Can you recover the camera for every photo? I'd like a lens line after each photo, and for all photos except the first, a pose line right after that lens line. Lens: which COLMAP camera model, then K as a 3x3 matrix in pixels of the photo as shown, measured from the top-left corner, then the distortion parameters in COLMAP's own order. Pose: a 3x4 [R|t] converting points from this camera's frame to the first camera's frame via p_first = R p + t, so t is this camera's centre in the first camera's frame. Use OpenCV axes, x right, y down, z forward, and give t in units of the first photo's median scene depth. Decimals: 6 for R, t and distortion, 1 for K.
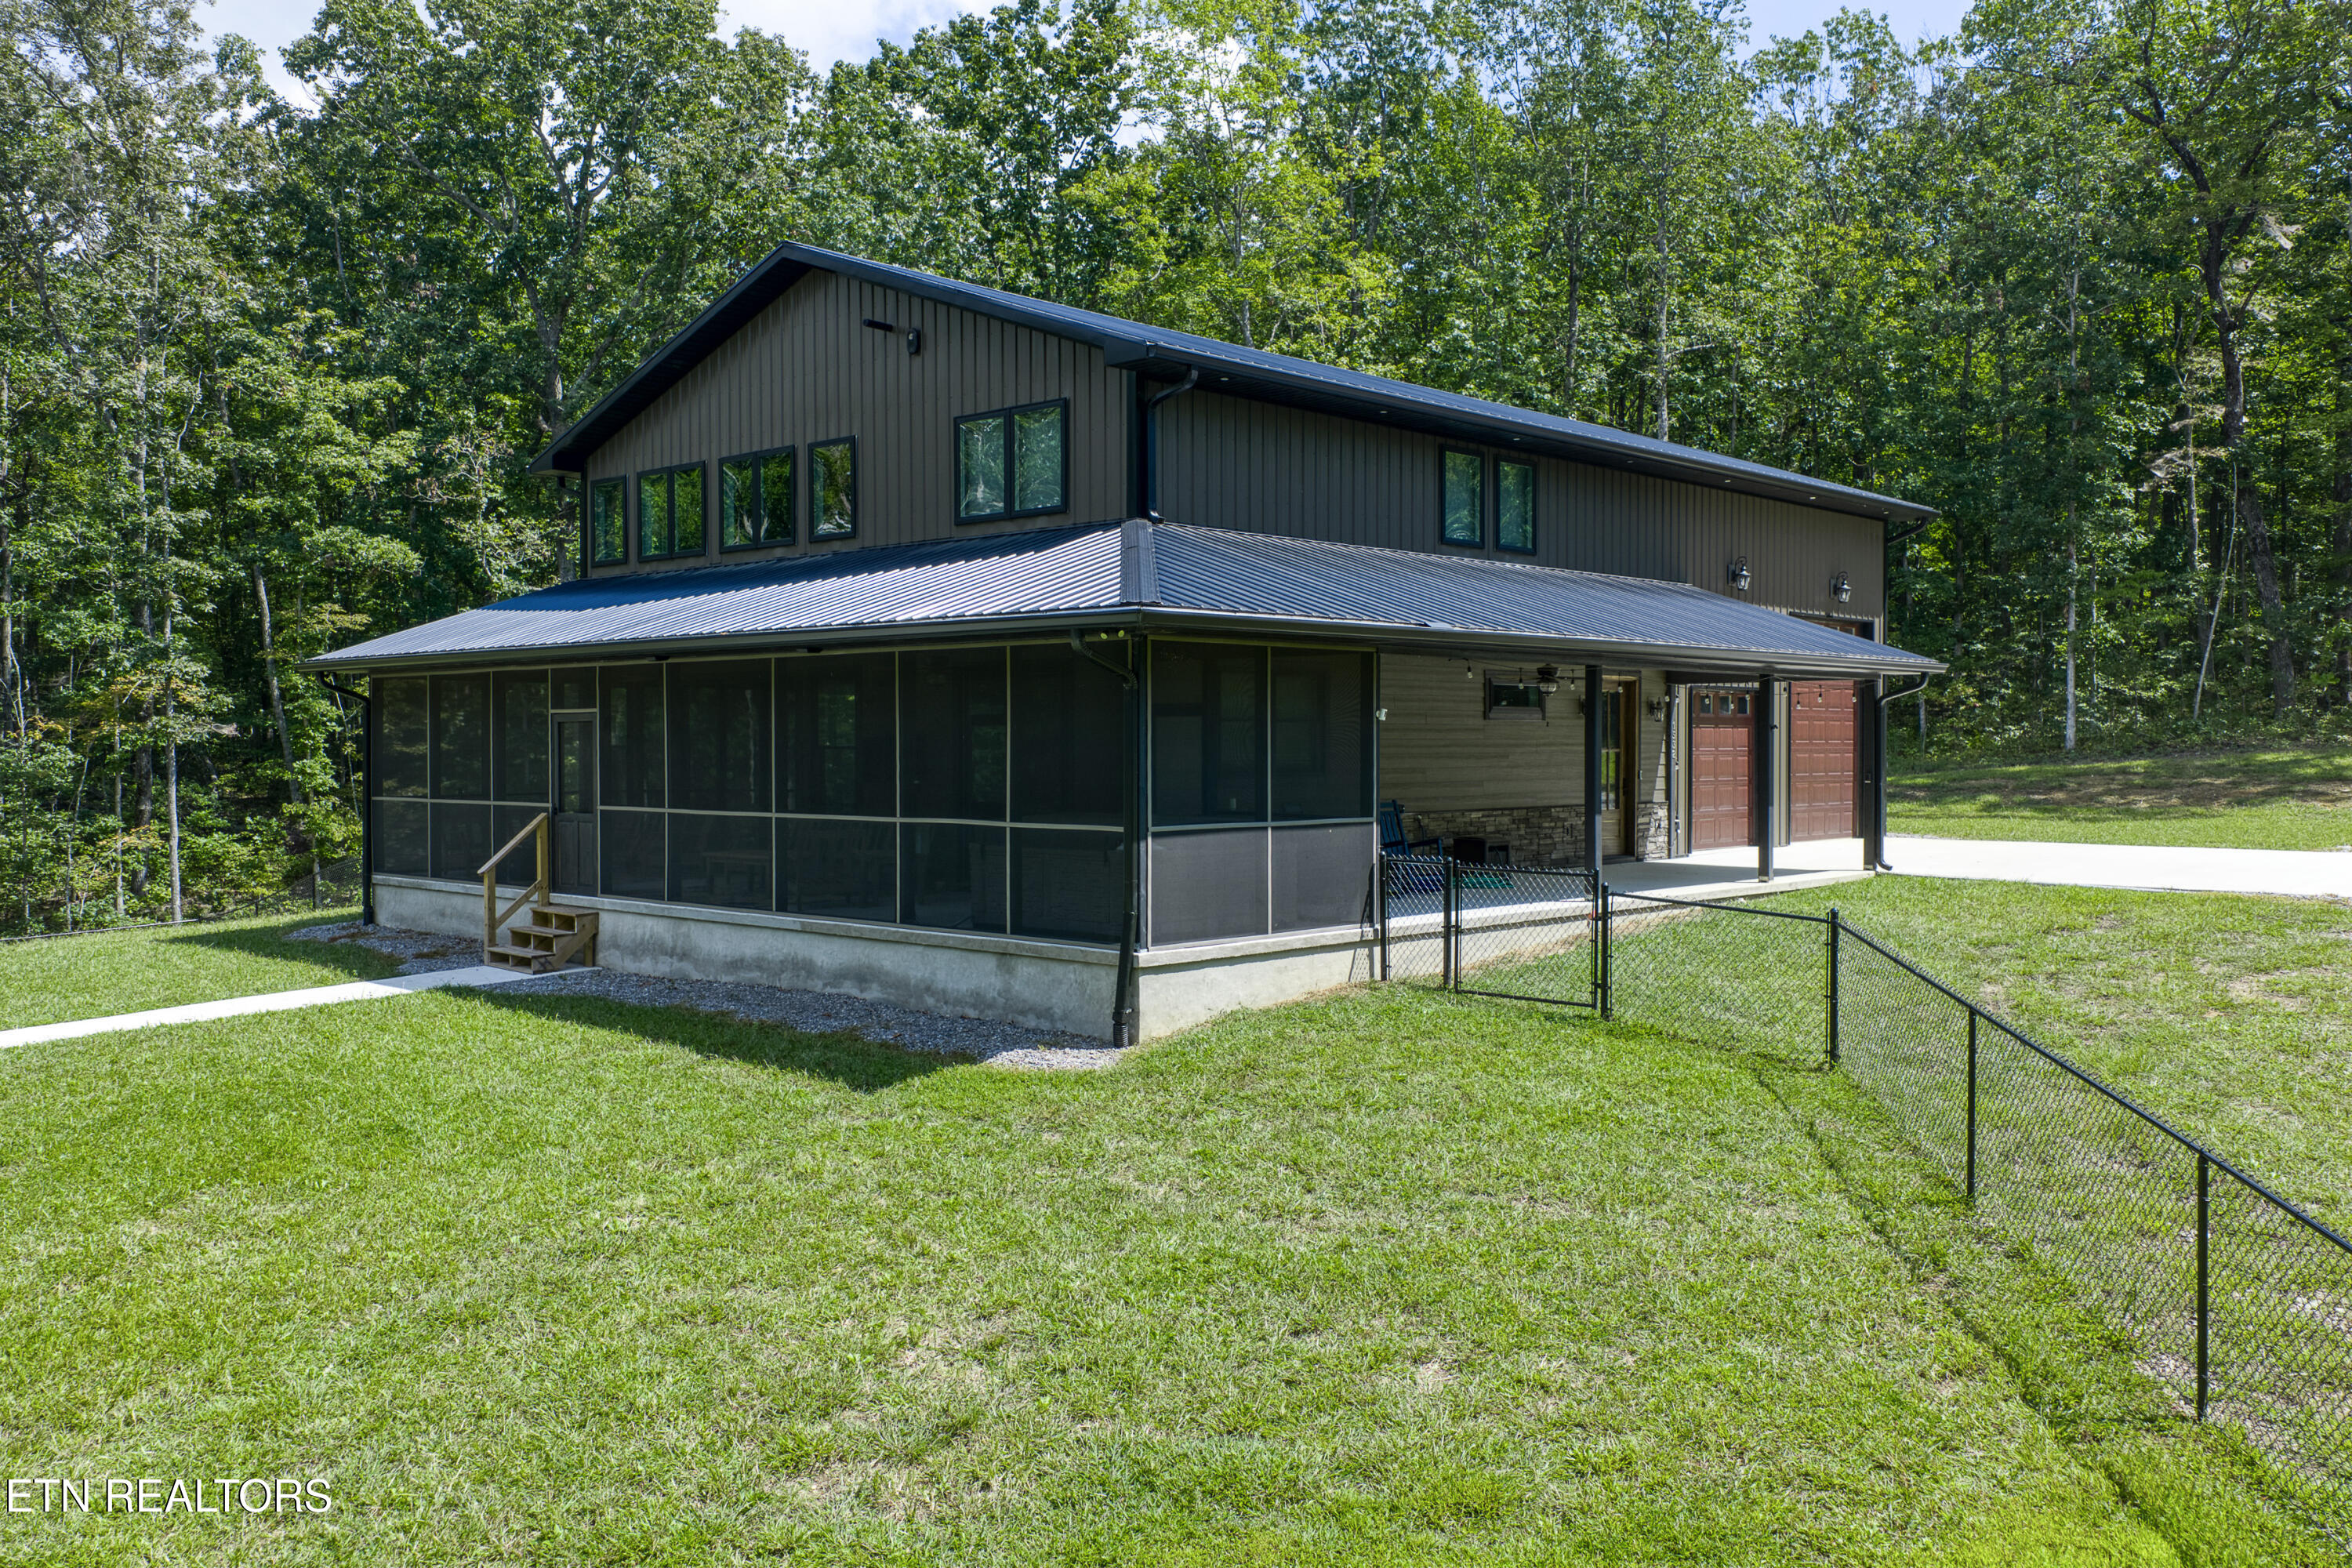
lens RADIAL K [[1921.7, 0, 1184.3], [0, 1921.7, 773.0], [0, 0, 1]] dist [0.047727, -0.071706]
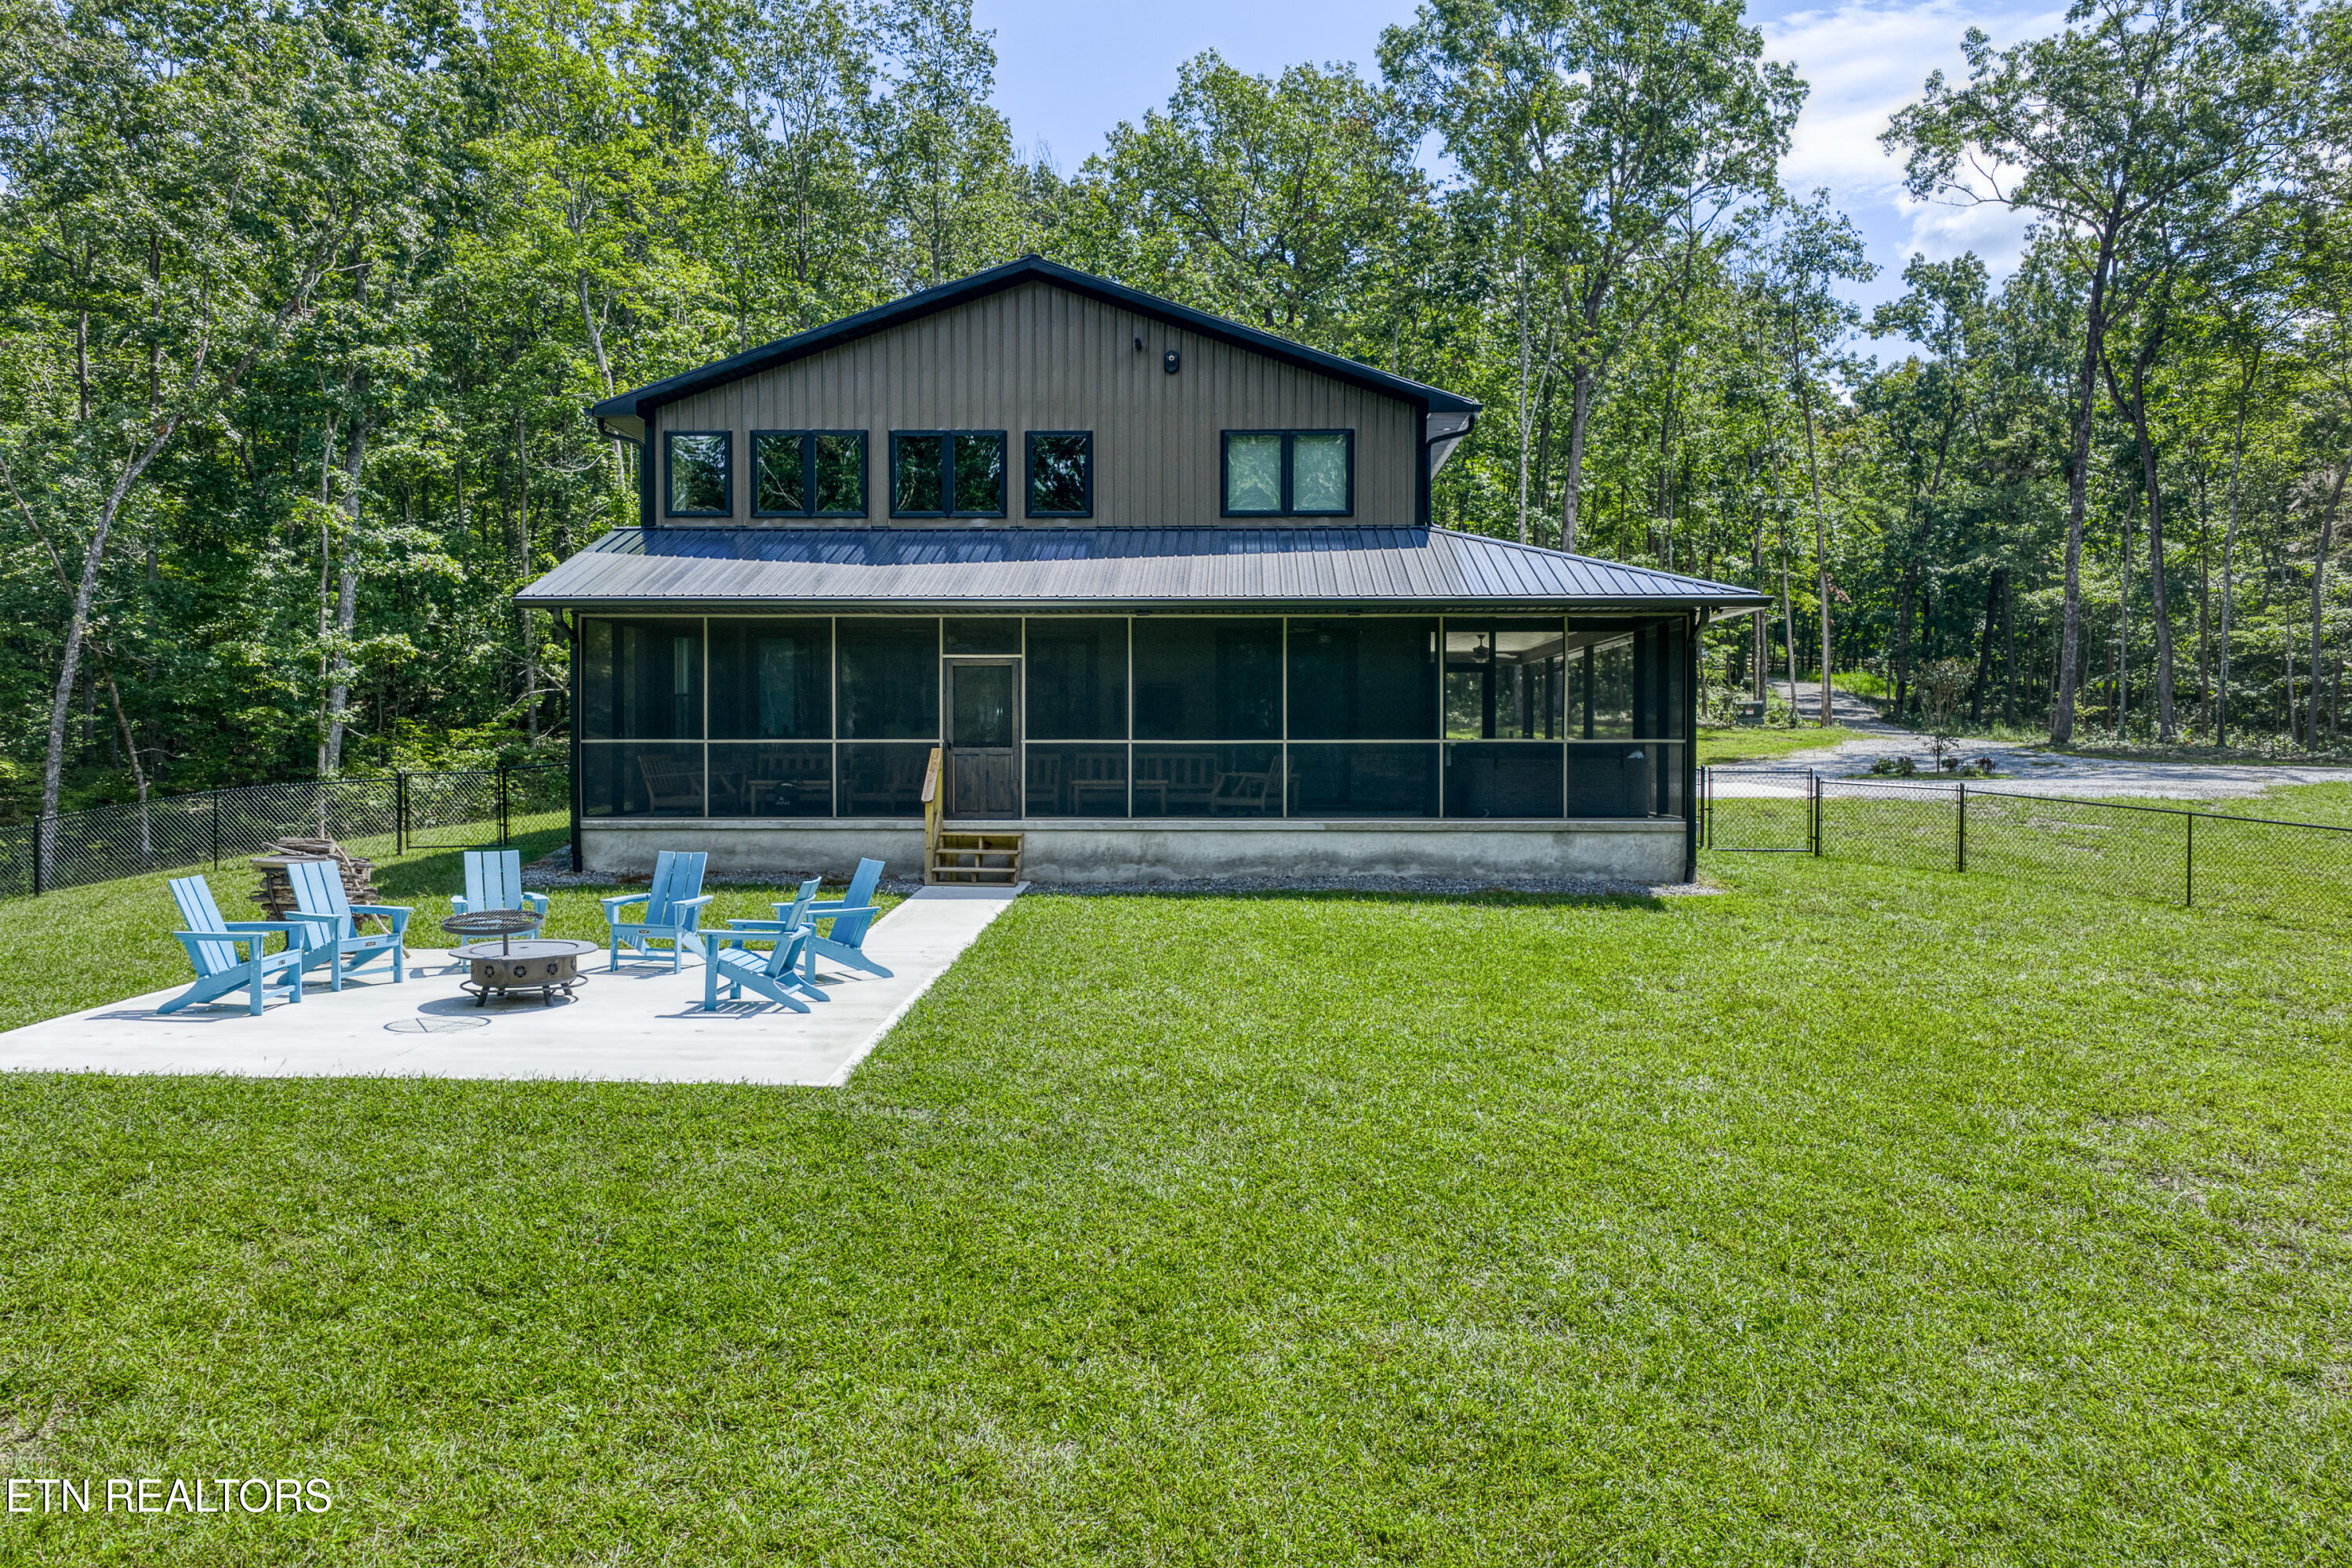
lens RADIAL K [[1921.7, 0, 1184.3], [0, 1921.7, 773.0], [0, 0, 1]] dist [0.047727, -0.071706]
pose [[0.752110, -0.007137, 0.658999, -0.980005], [0.008936, 0.999960, 0.000632, 0.036777], [-0.658977, 0.005413, 0.752144, 0.083216]]
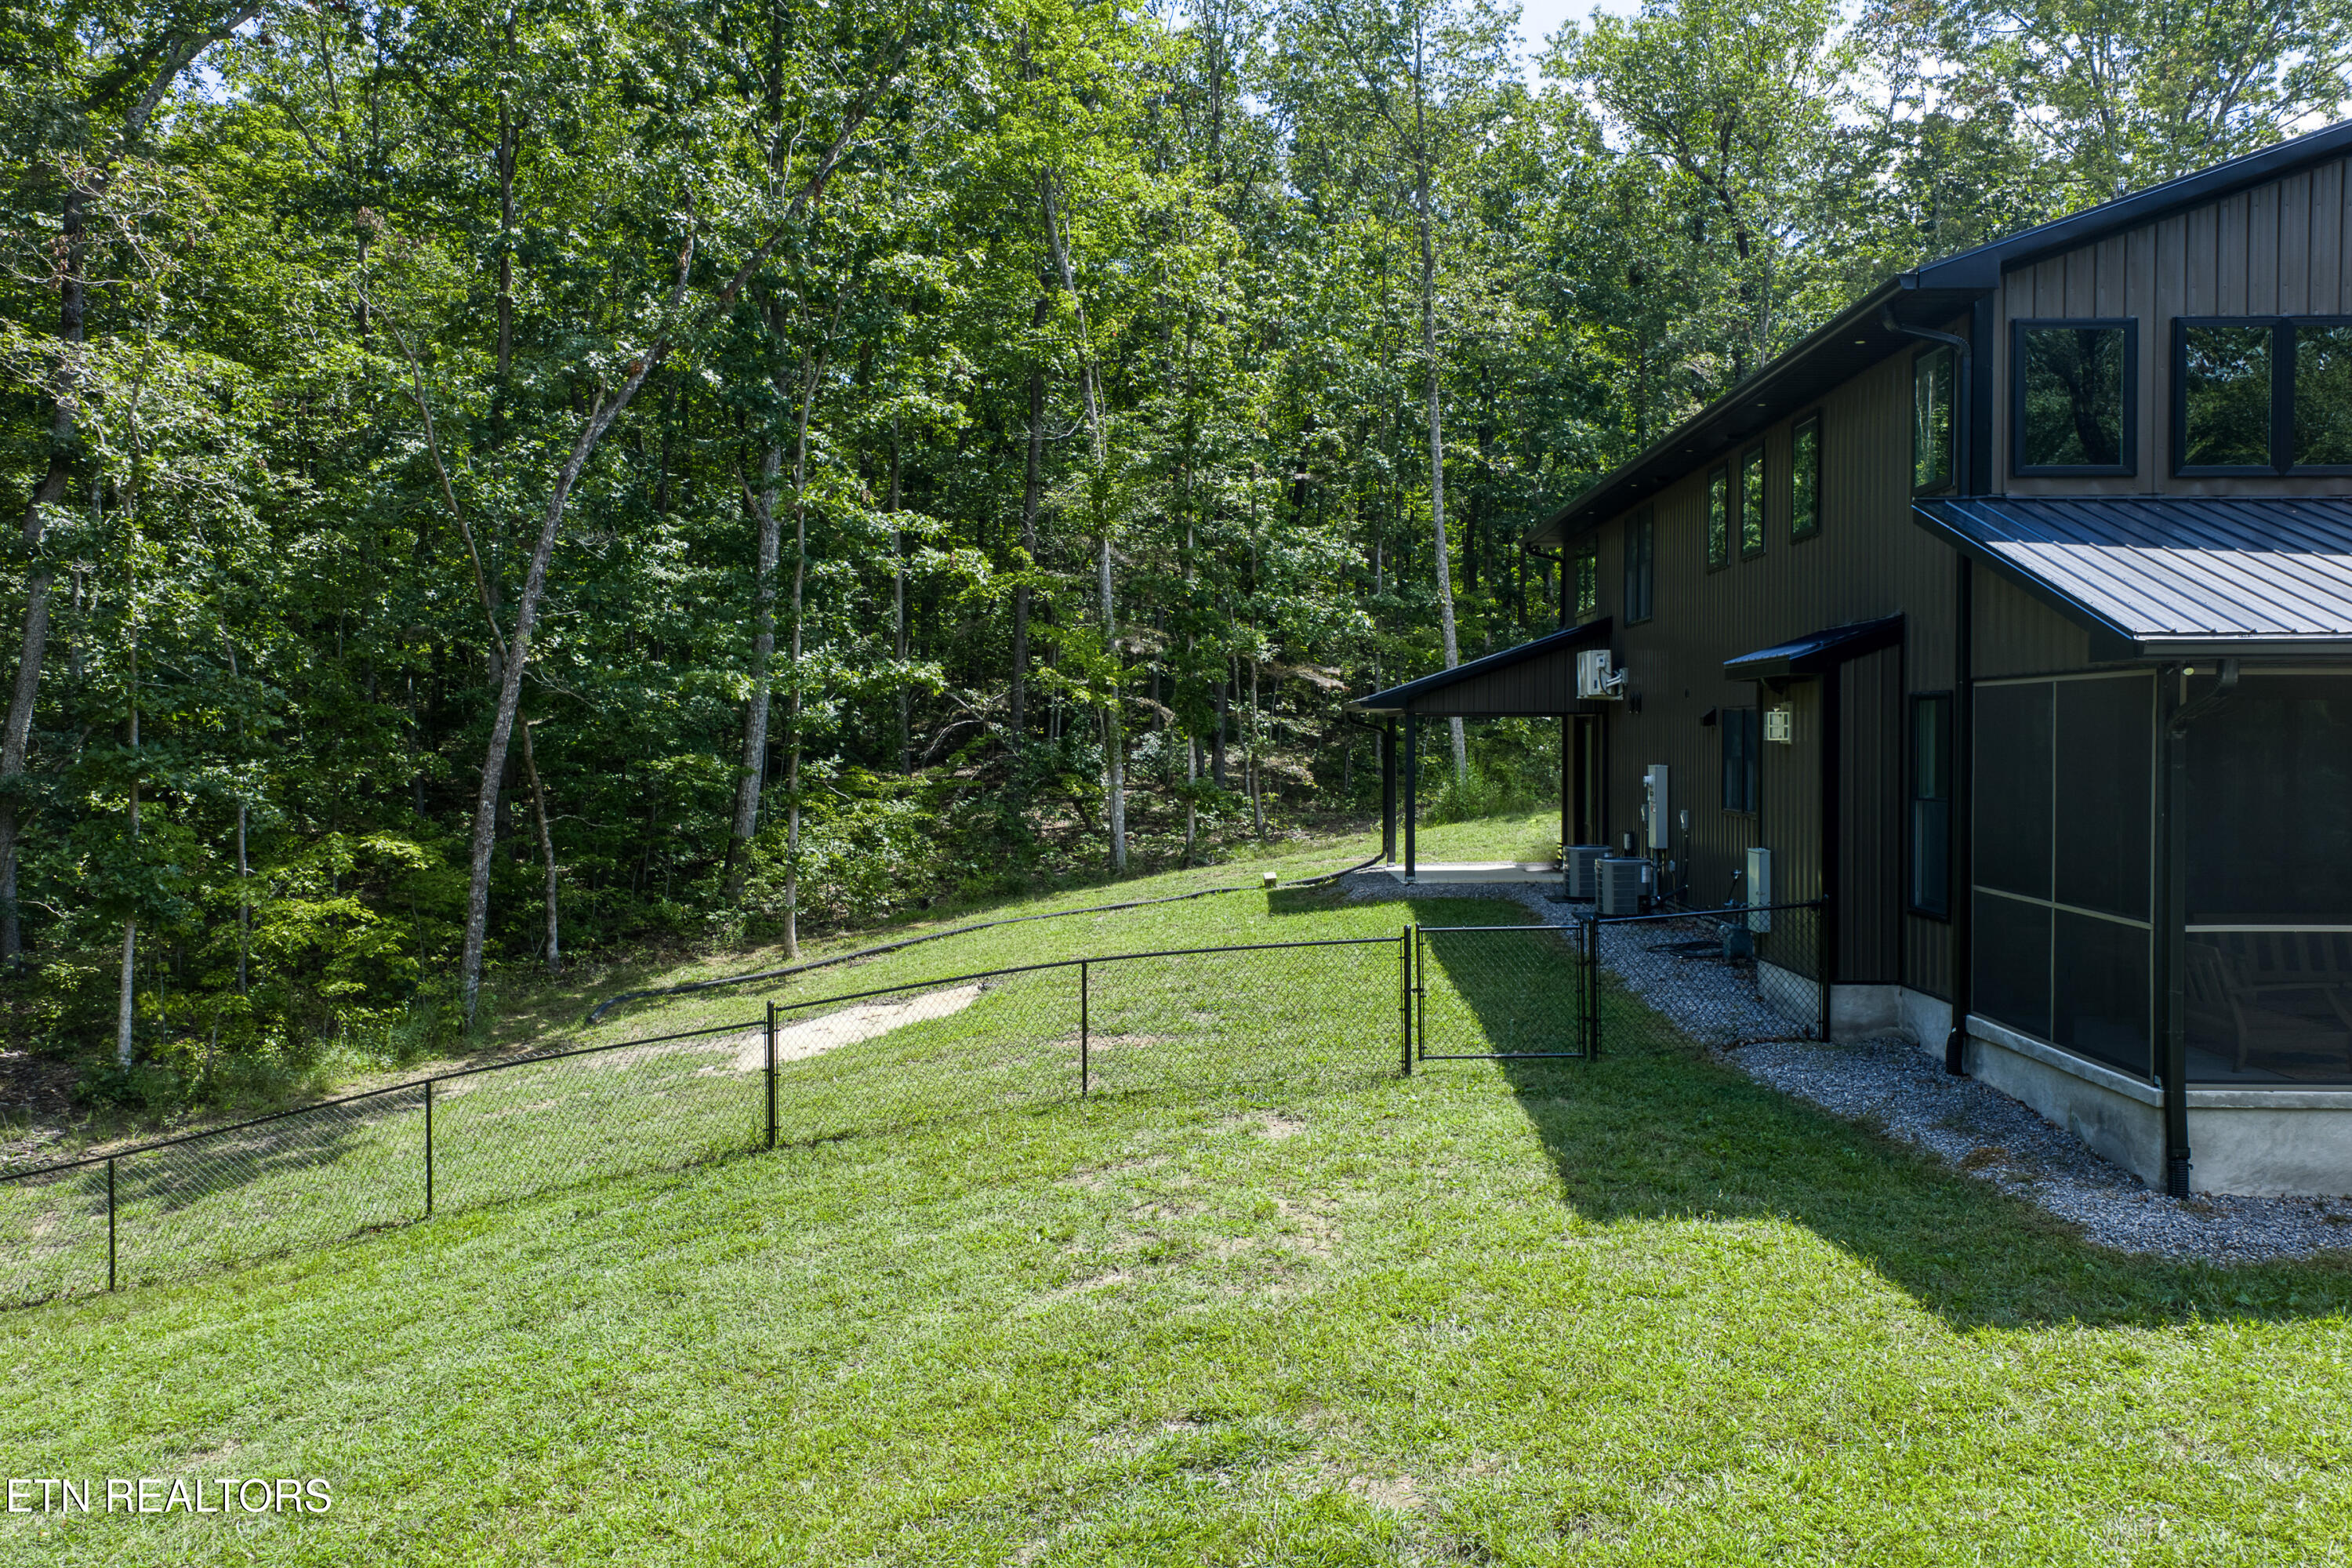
lens RADIAL K [[1921.7, 0, 1184.3], [0, 1921.7, 773.0], [0, 0, 1]] dist [0.047727, -0.071706]
pose [[0.746409, -0.007629, 0.665444, -1.082840], [0.007512, 0.999967, 0.003039, -0.033405], [-0.665445, 0.002730, 0.746442, 0.954281]]
